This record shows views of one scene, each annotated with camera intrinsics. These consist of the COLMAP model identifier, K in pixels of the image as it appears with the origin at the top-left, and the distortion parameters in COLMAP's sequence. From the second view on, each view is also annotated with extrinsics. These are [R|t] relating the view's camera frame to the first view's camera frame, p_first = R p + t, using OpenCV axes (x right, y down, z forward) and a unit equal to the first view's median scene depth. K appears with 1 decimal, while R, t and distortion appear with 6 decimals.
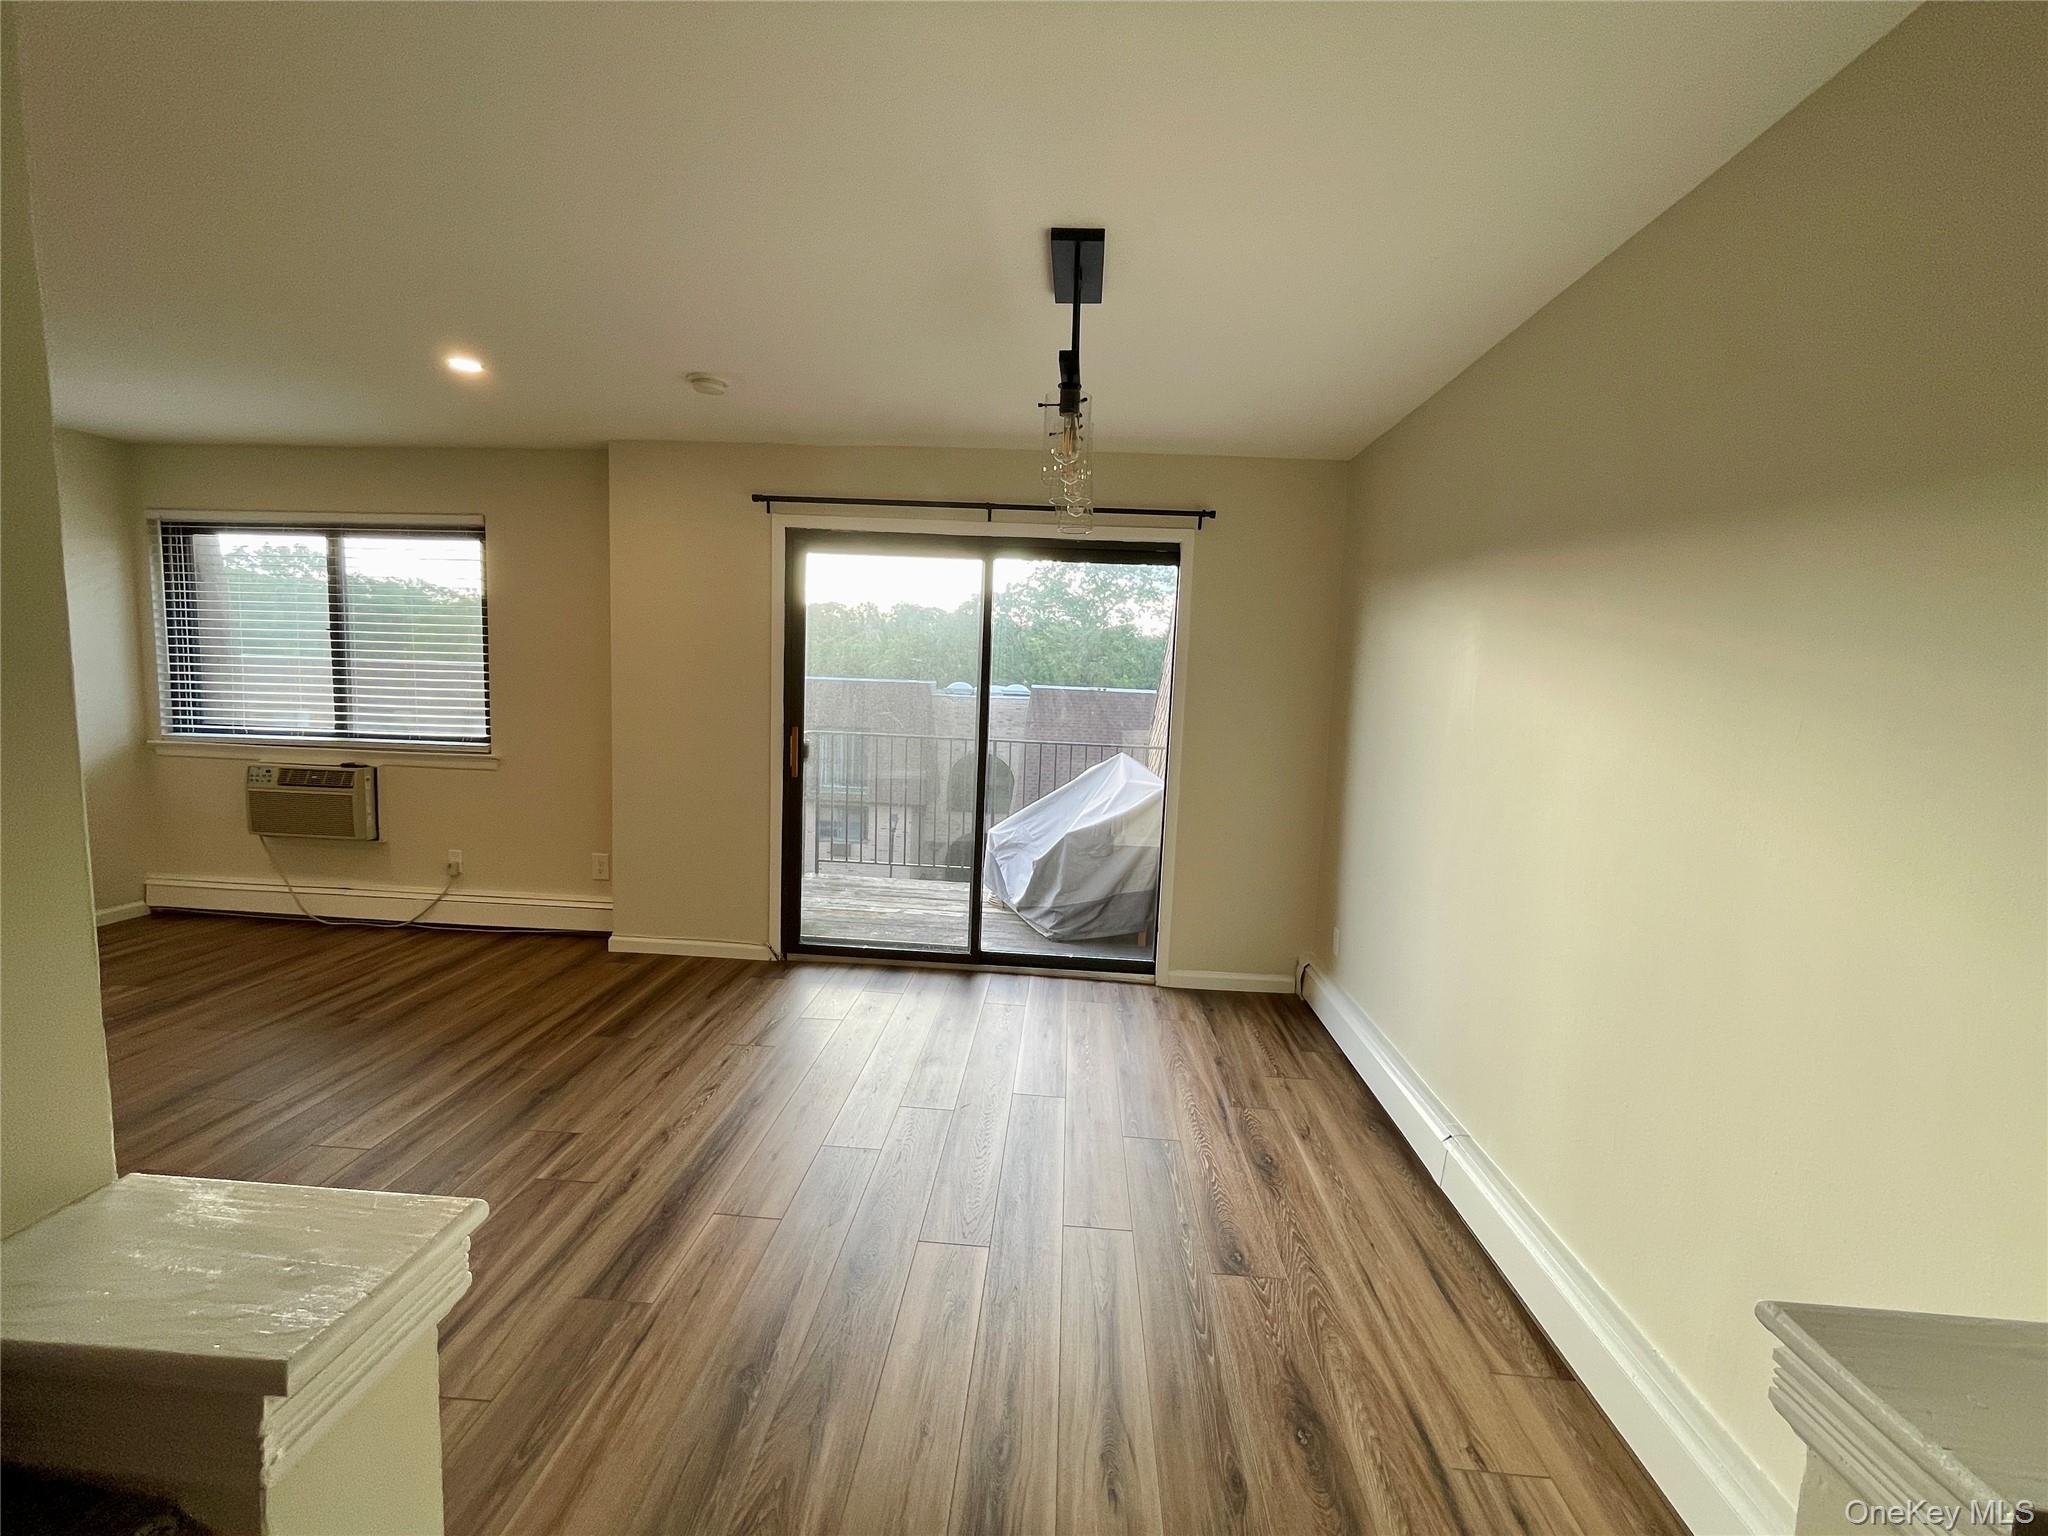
lens RADIAL K [[833.2, 0, 1026.9], [0, 833.2, 777.2], [0, 0, 1]] dist [-0.003202, 0.000325]
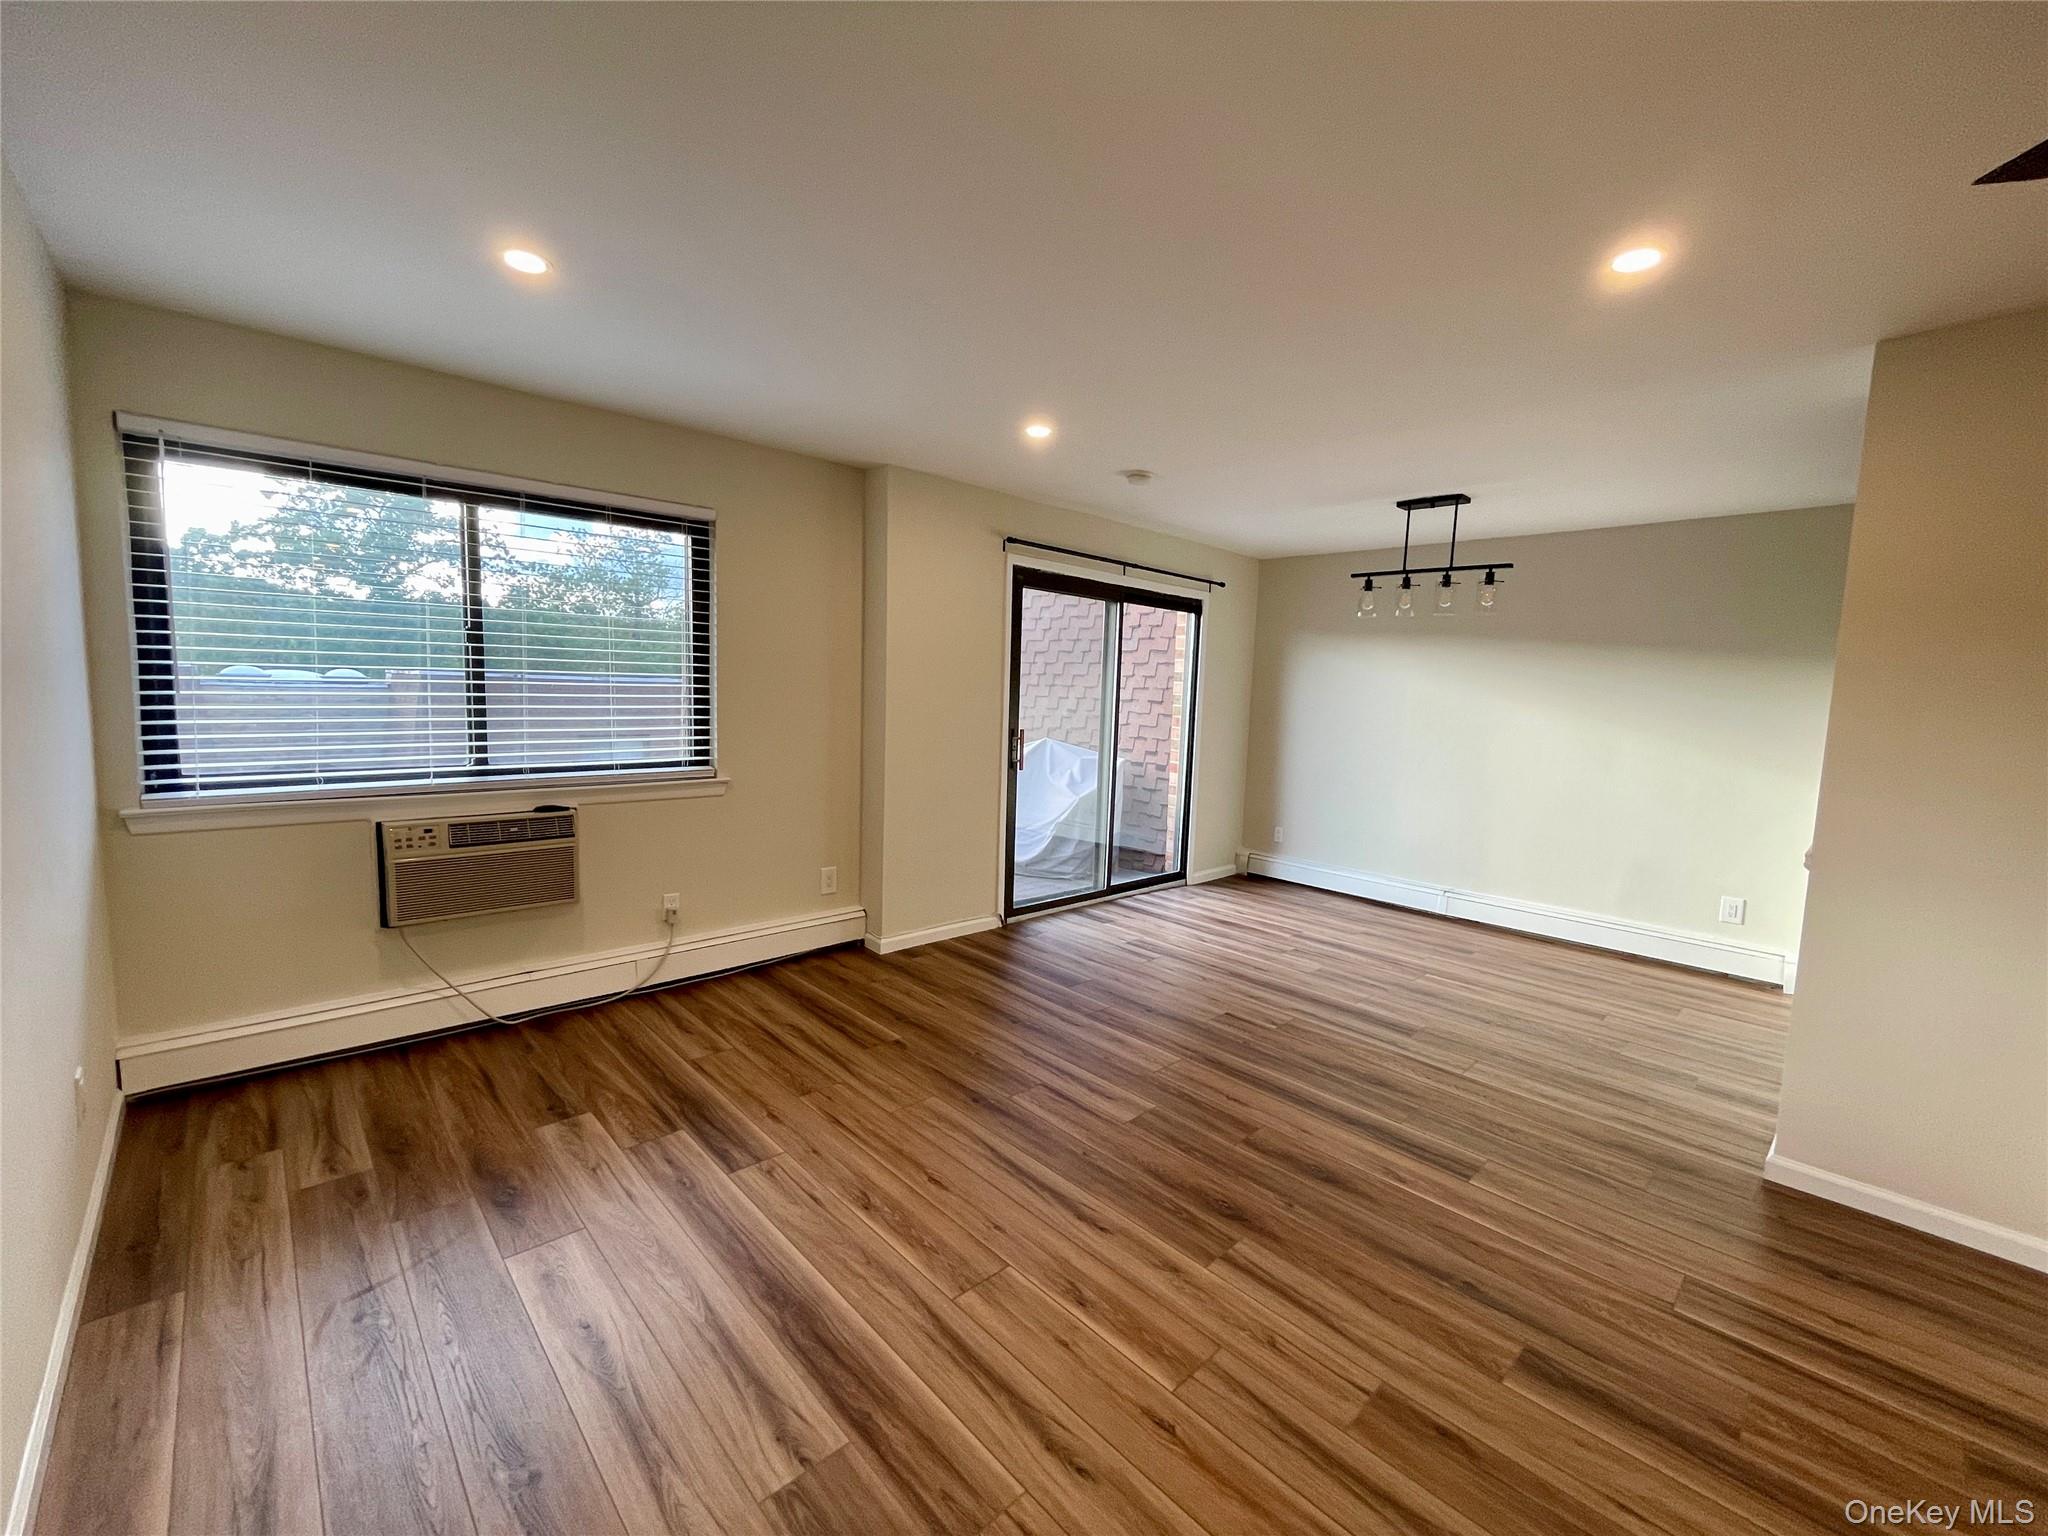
lens RADIAL K [[833.2, 0, 1036.2], [0, 833.2, 762.0], [0, 0, 1]] dist [-0.003202, 0.000325]
pose [[0.679314, -0.080363, 0.729434, -1.076035], [0.076876, 0.996310, 0.038172, -0.052624], [-0.729810, 0.030145, 0.682985, 0.141553]]
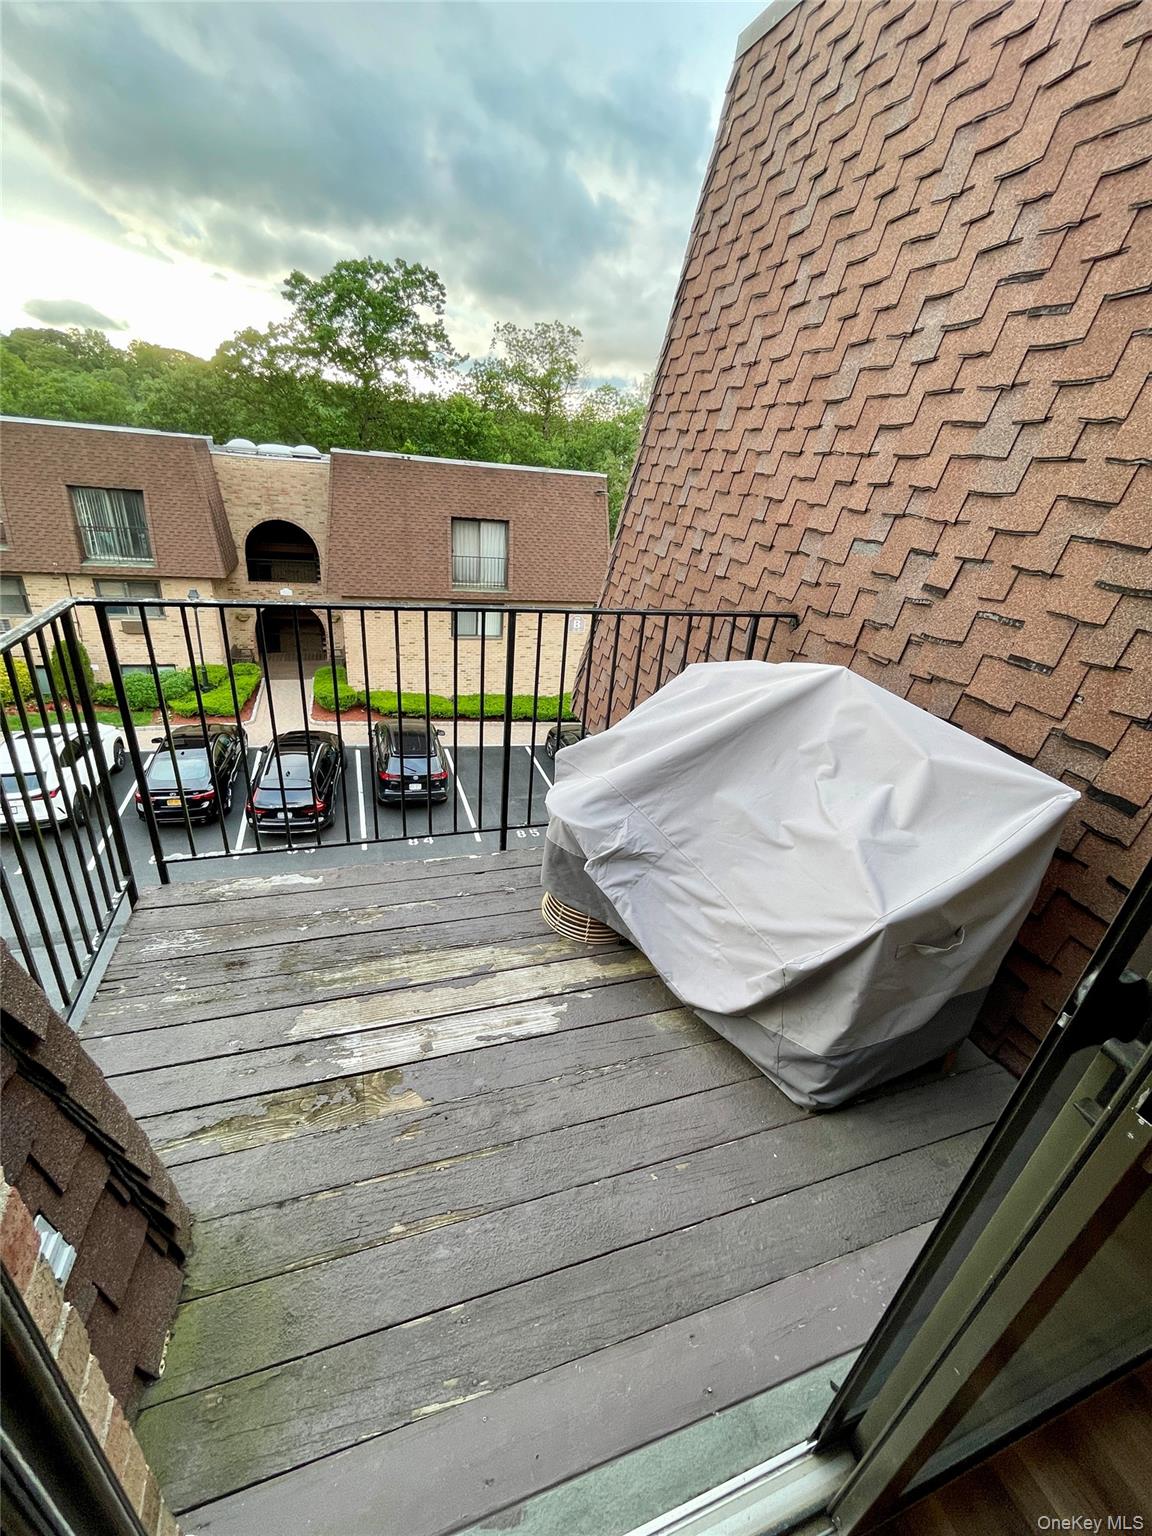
lens RADIAL K [[624.9, 0, 569.2], [0, 624.9, 772.5], [0, 0, 1]] dist [-0.003202, 0.000325]
pose [[0.926423, -0.121773, 0.356247, -0.225084], [-0.014231, 0.934243, 0.356352, -0.126747], [-0.376215, -0.335203, 0.863772, 0.894750]]
